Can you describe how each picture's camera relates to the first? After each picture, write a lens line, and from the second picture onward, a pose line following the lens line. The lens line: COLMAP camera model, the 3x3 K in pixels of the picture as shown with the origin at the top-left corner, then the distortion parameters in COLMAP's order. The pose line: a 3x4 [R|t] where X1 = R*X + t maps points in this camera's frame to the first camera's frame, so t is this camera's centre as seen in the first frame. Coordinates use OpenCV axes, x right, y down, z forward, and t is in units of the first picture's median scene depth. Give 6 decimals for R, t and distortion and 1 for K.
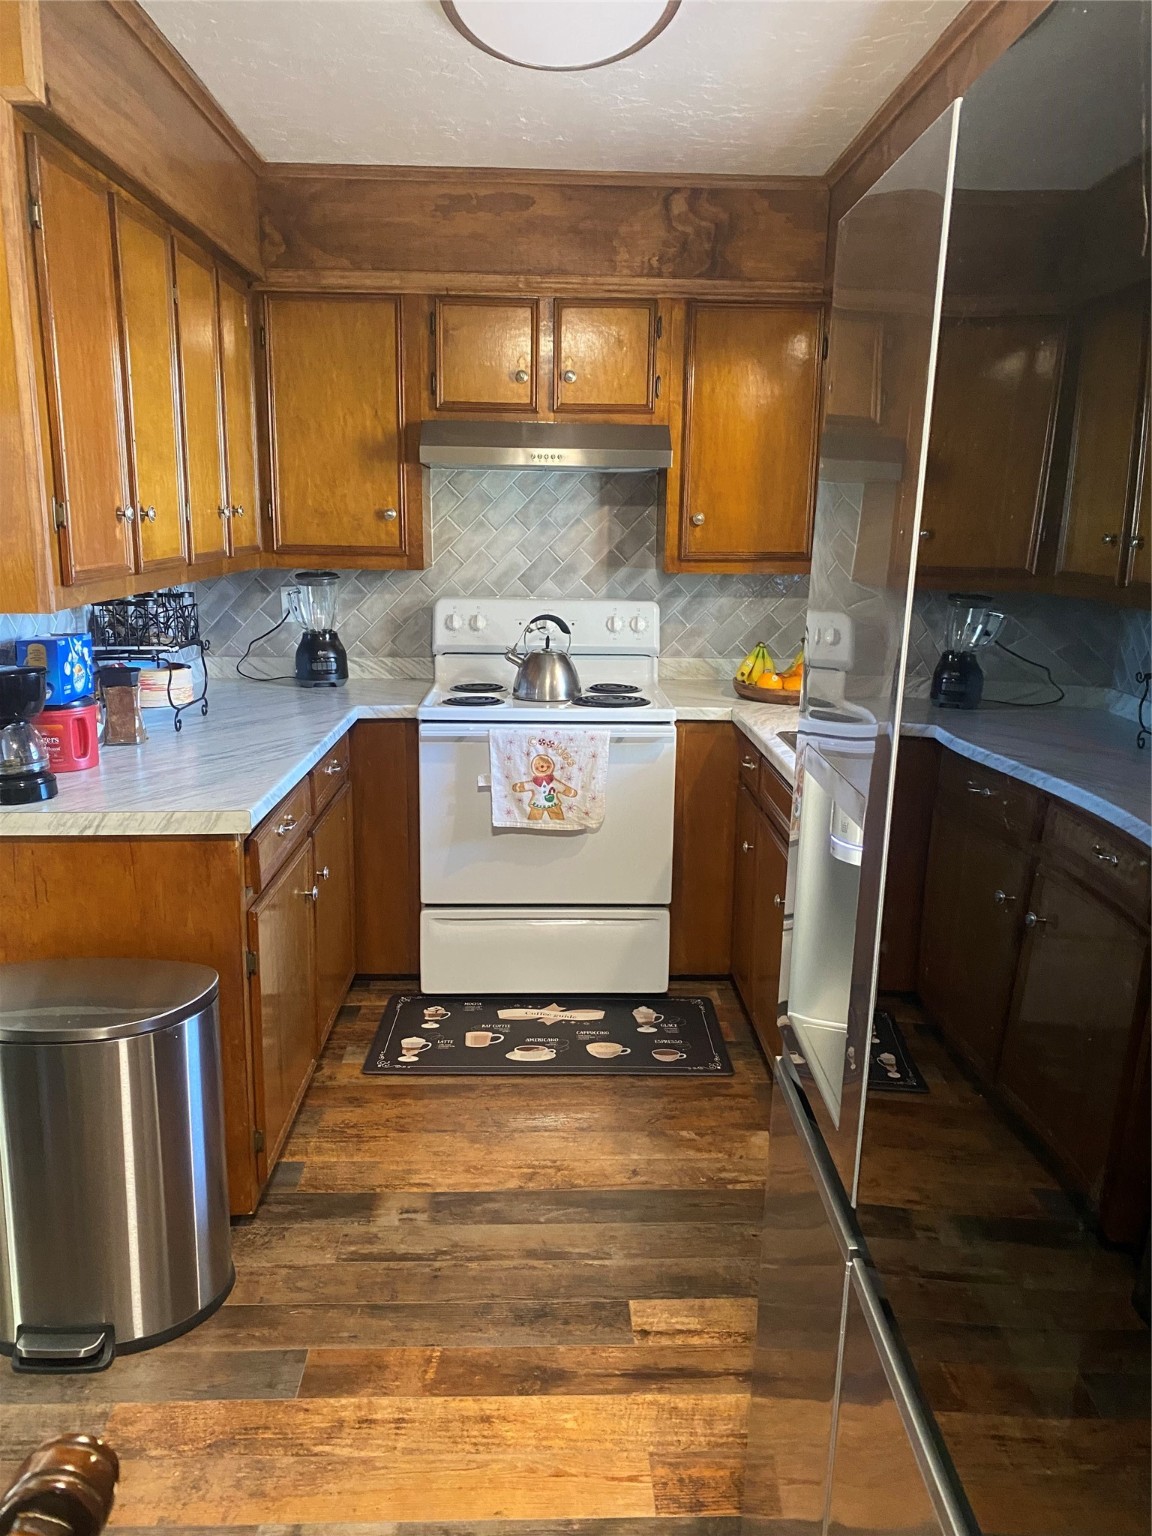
lens RADIAL K [[1162.6, 0, 581.5], [0, 1162.6, 754.1], [0, 0, 1]] dist [0.068788, -0.089258]
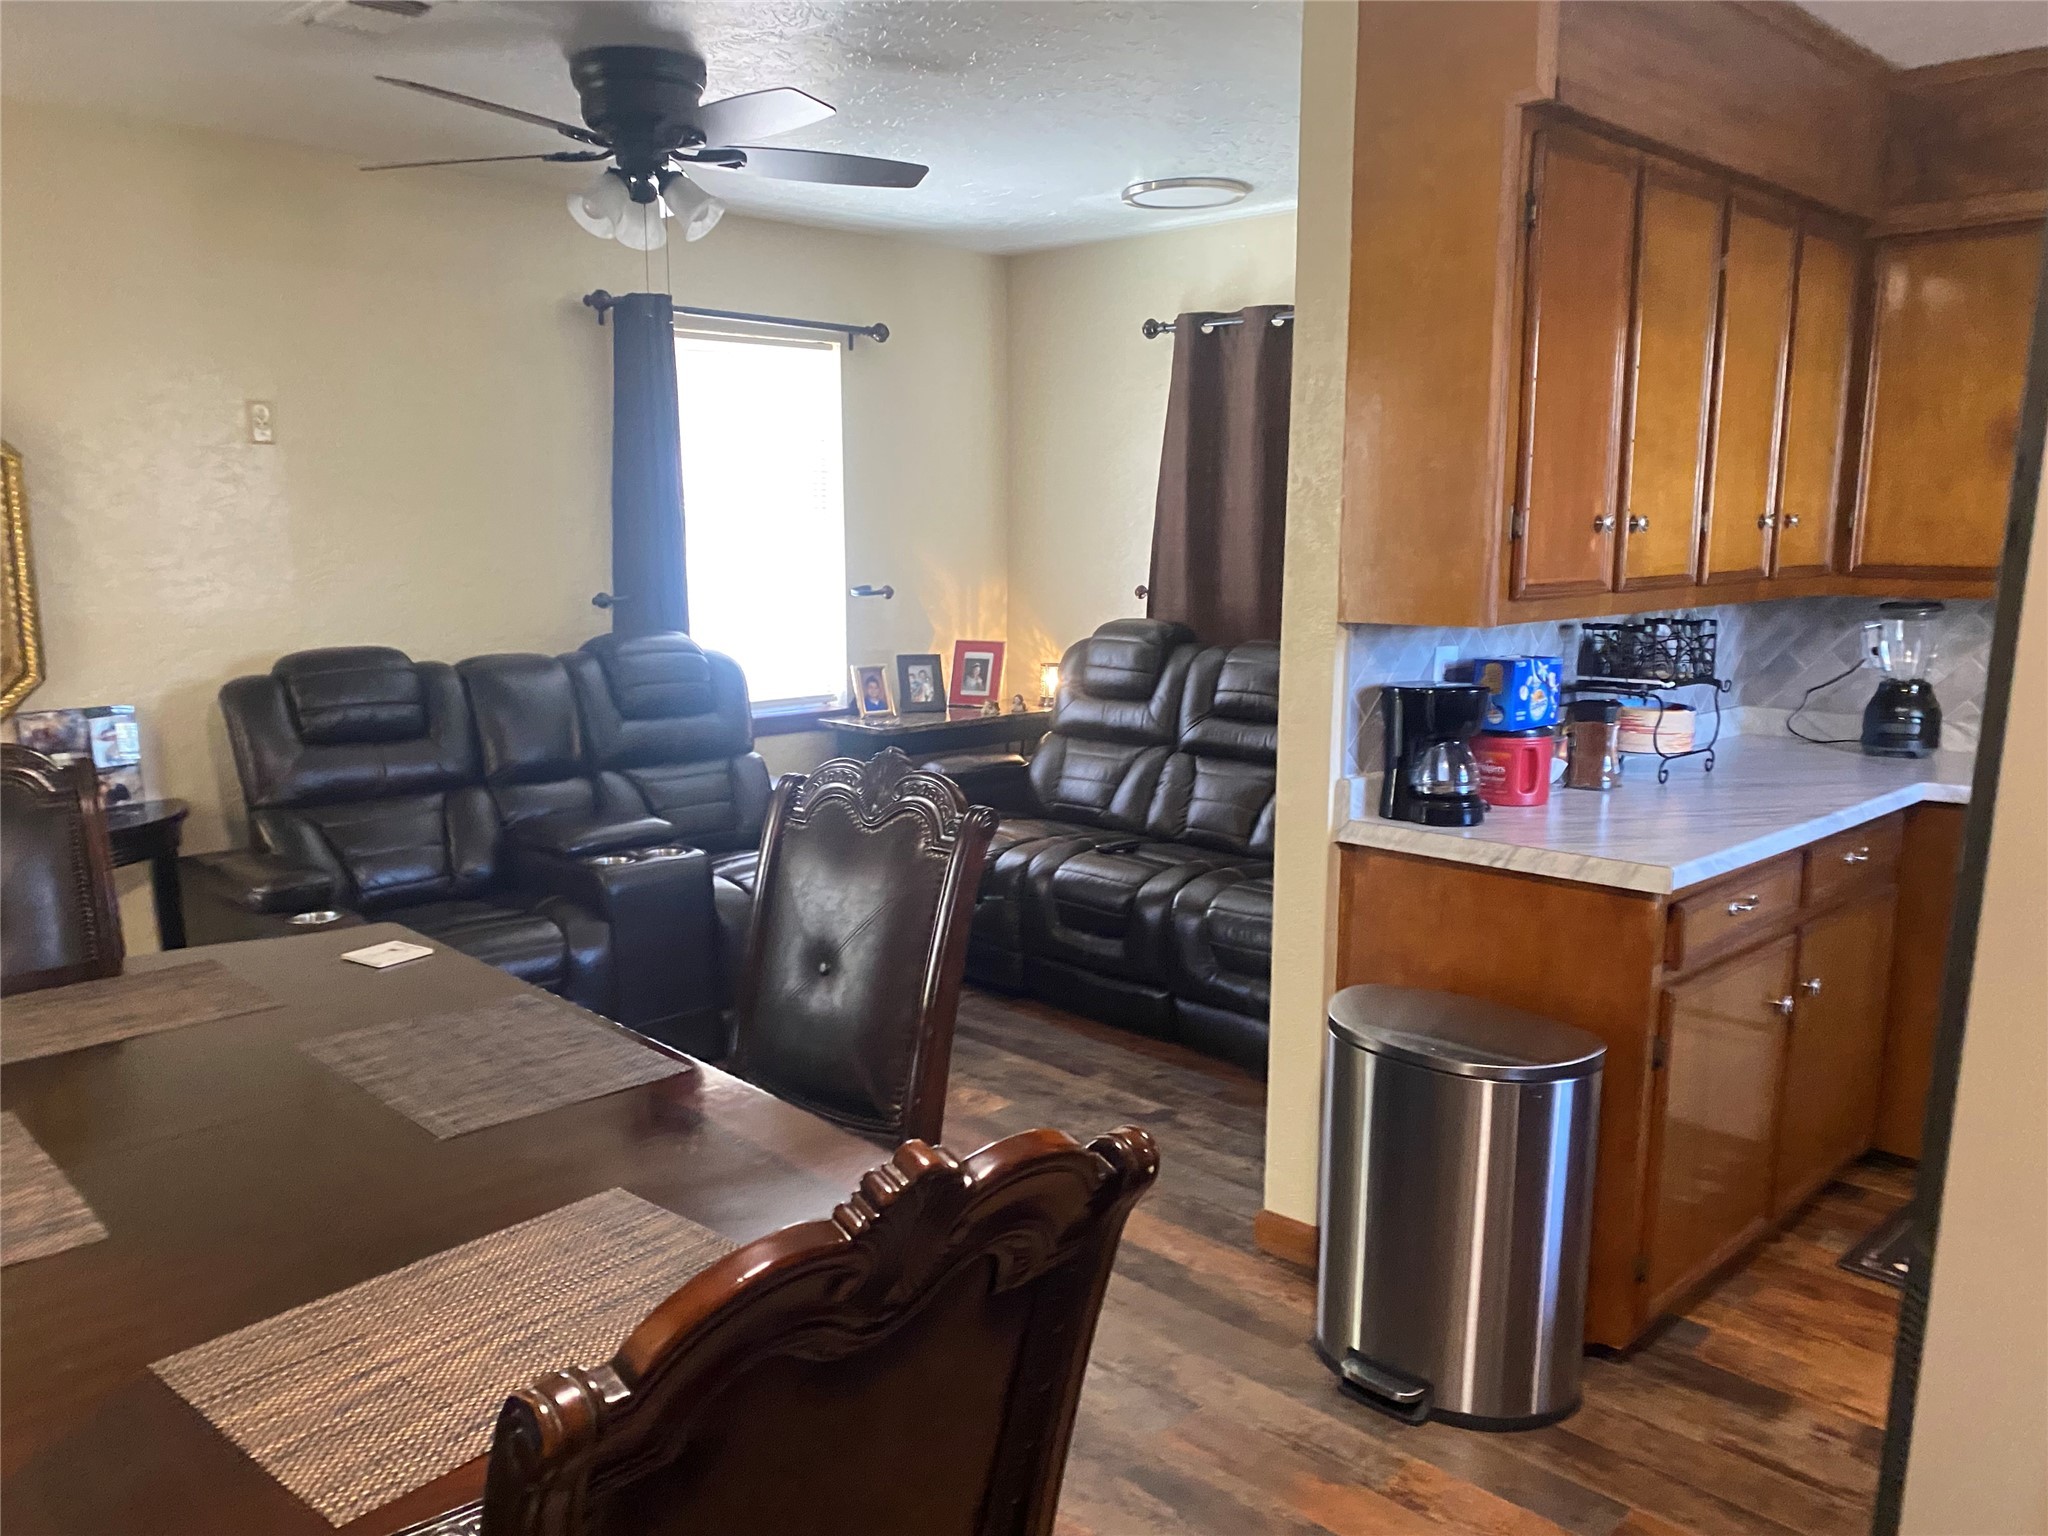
lens RADIAL K [[1550.2, 0, 1026.6], [0, 1550.2, 766.8], [0, 0, 1]] dist [0.068788, -0.089258]
pose [[0.681265, 0.104331, -0.724564, 0.179836], [-0.143710, 0.989592, 0.007371, 0.030056], [0.717792, 0.099106, 0.689168, -0.104627]]
